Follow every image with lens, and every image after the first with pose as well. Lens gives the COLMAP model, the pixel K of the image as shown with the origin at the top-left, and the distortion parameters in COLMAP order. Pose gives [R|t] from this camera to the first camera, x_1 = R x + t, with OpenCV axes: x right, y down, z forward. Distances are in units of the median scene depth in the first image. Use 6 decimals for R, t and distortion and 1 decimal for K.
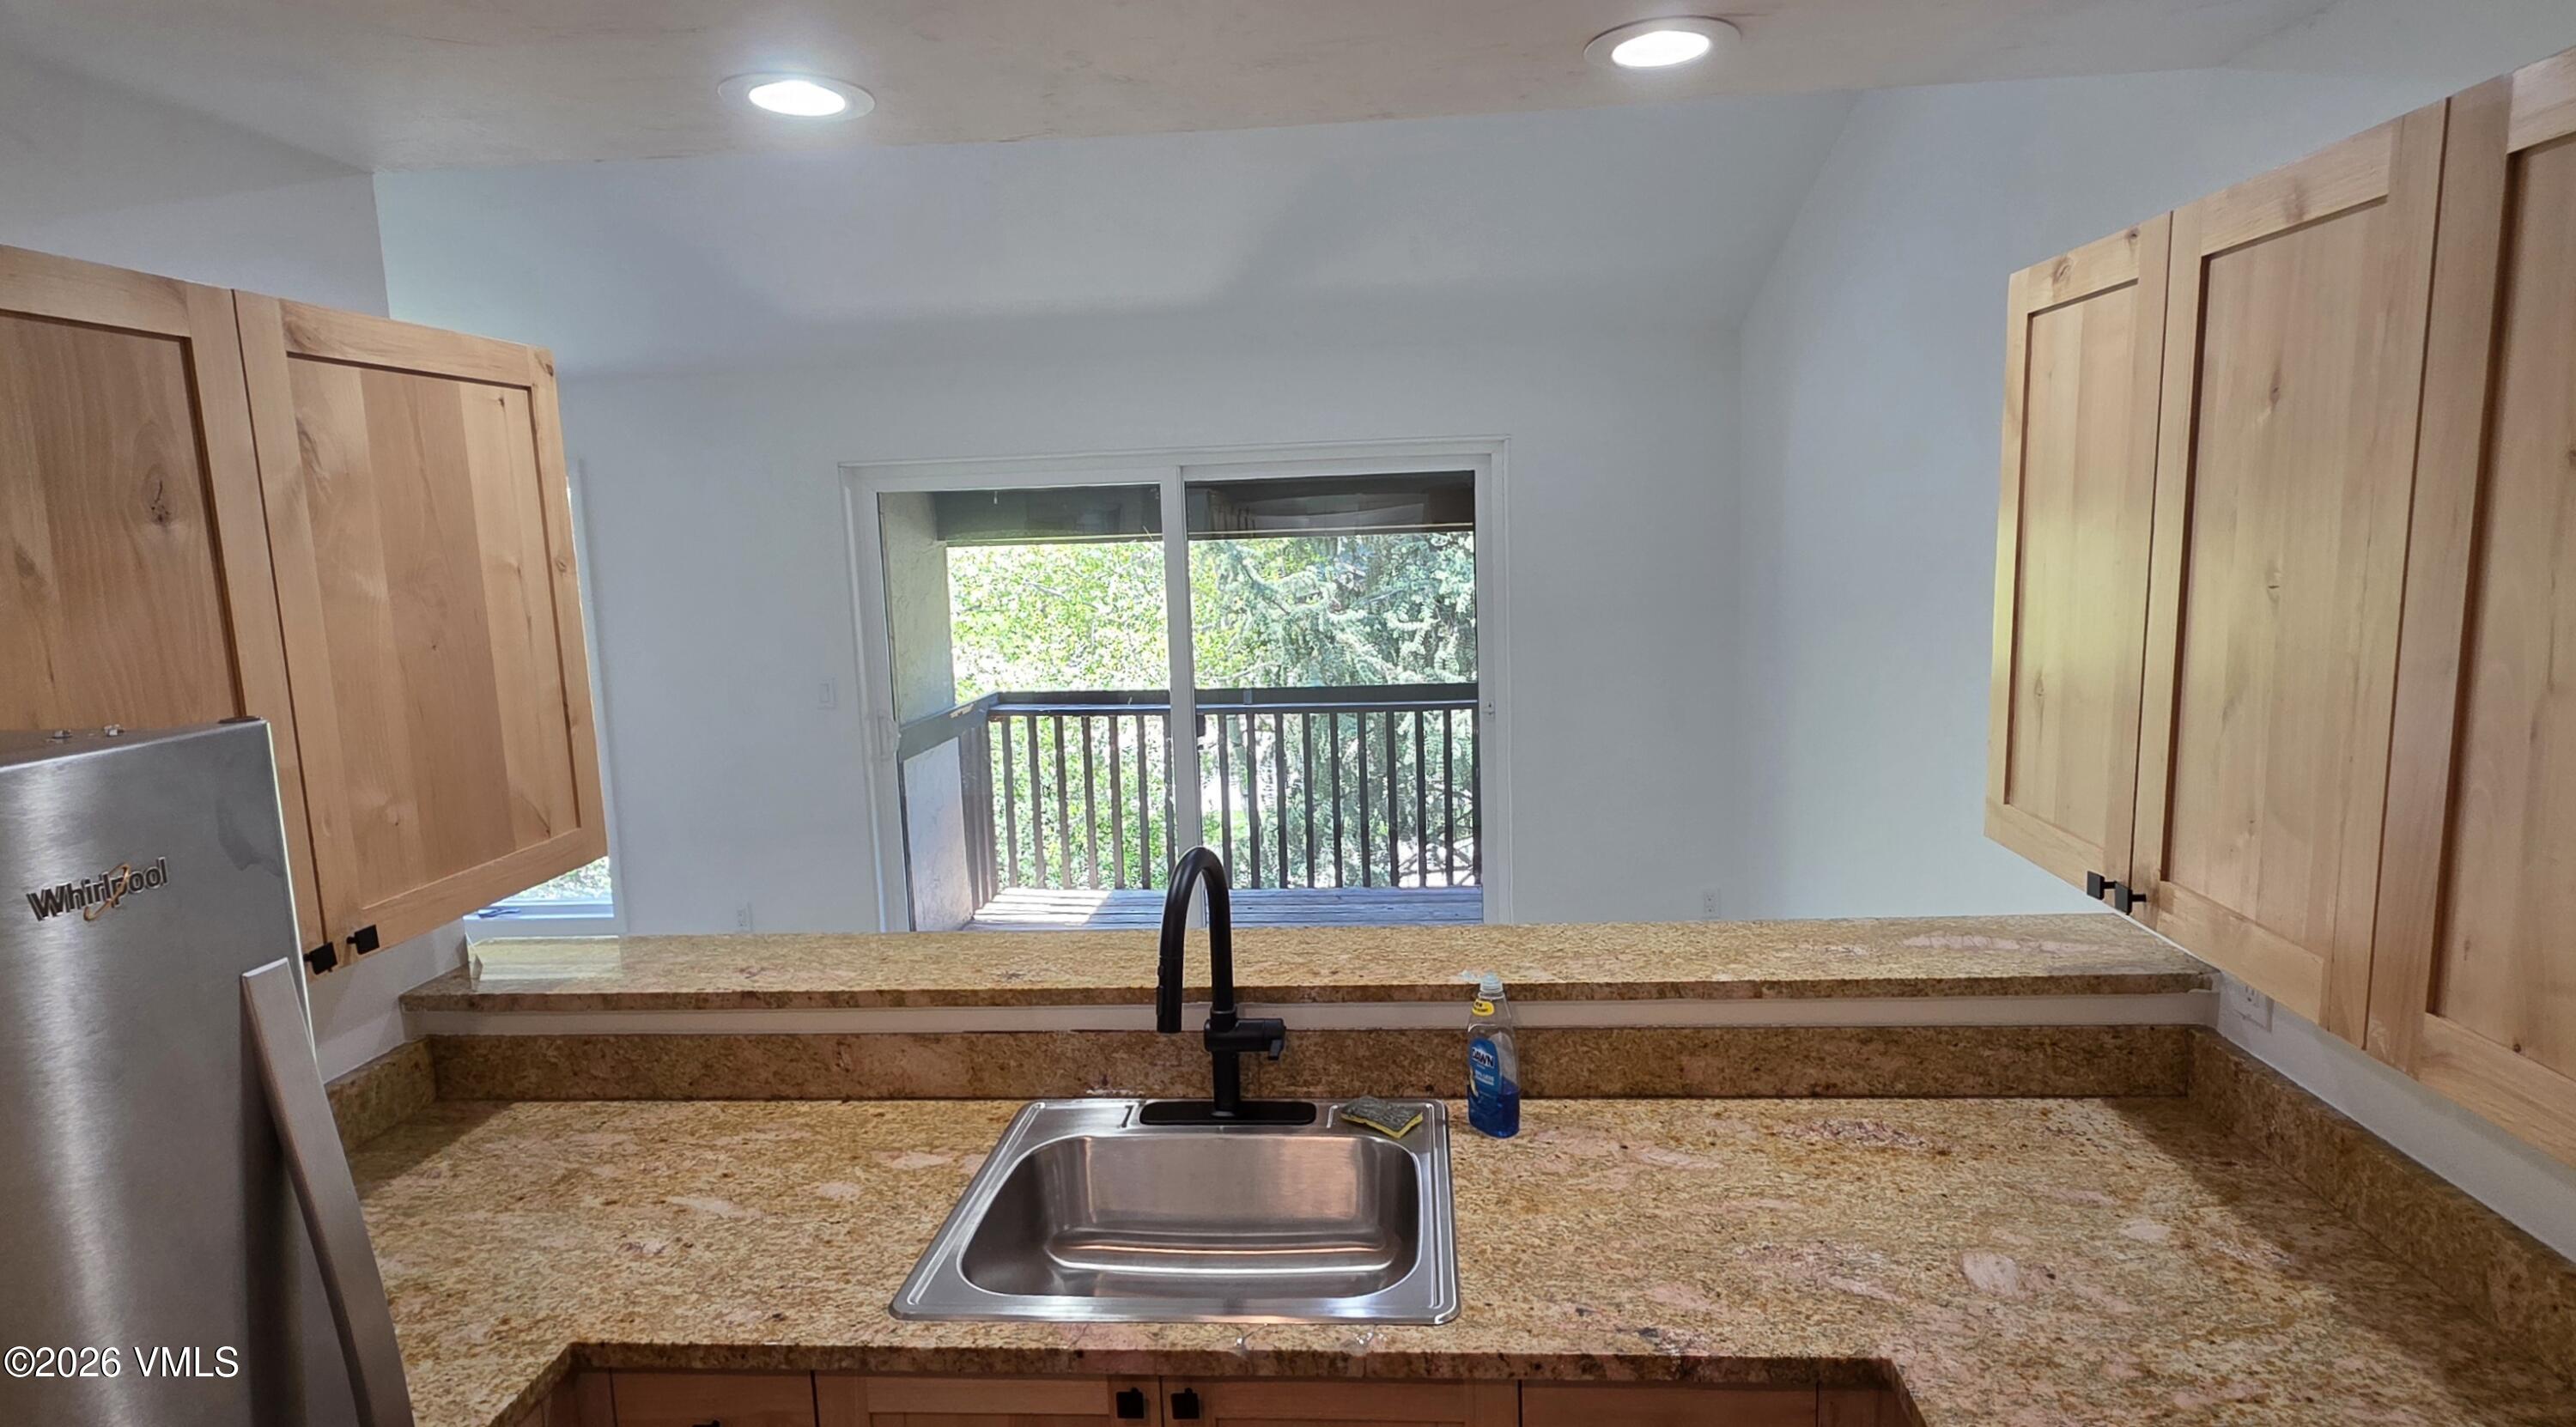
lens RADIAL K [[1374.4, 0, 1292.0], [0, 1374.4, 702.0], [0, 0, 1]] dist [0.007265, -0.001251]
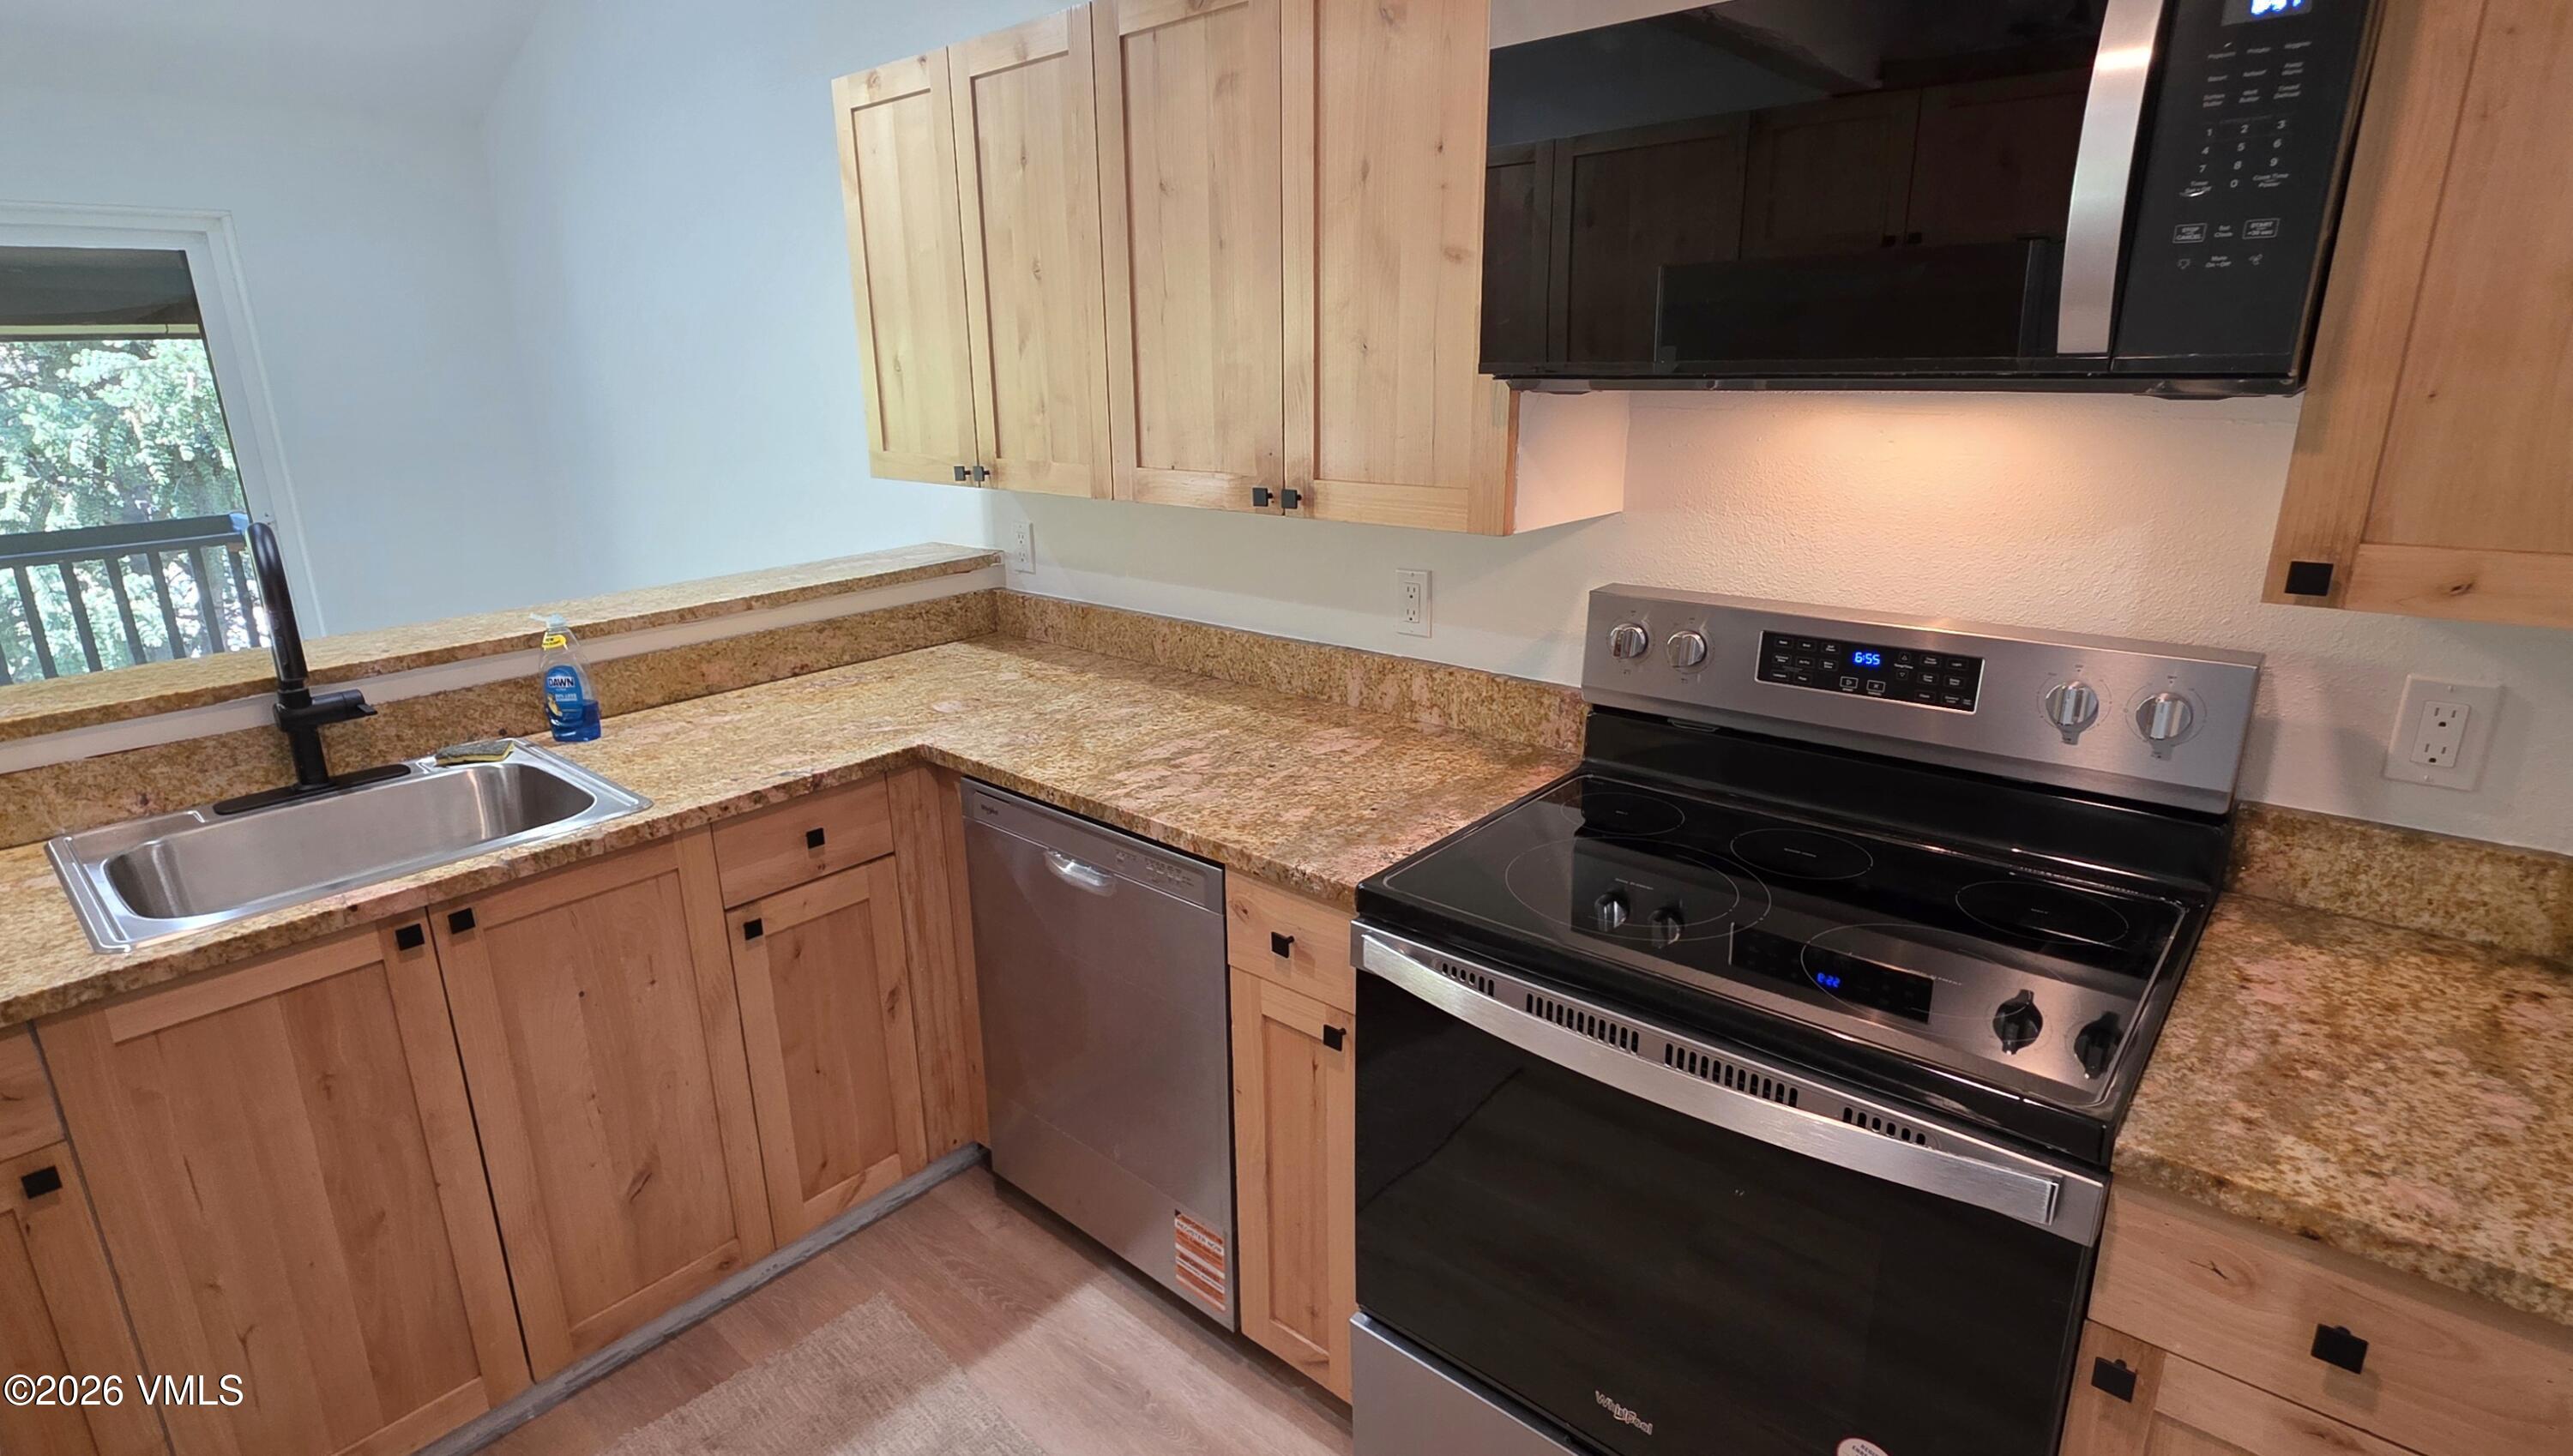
lens RADIAL K [[1262.9, 0, 1268.6], [0, 1262.9, 727.6], [0, 0, 1]] dist [0.003635, -0.001003]
pose [[0.608320, -0.215136, 0.763978, -0.371497], [0.109828, 0.976120, 0.187424, 0.161686], [-0.786056, -0.030108, 0.617421, -0.220863]]
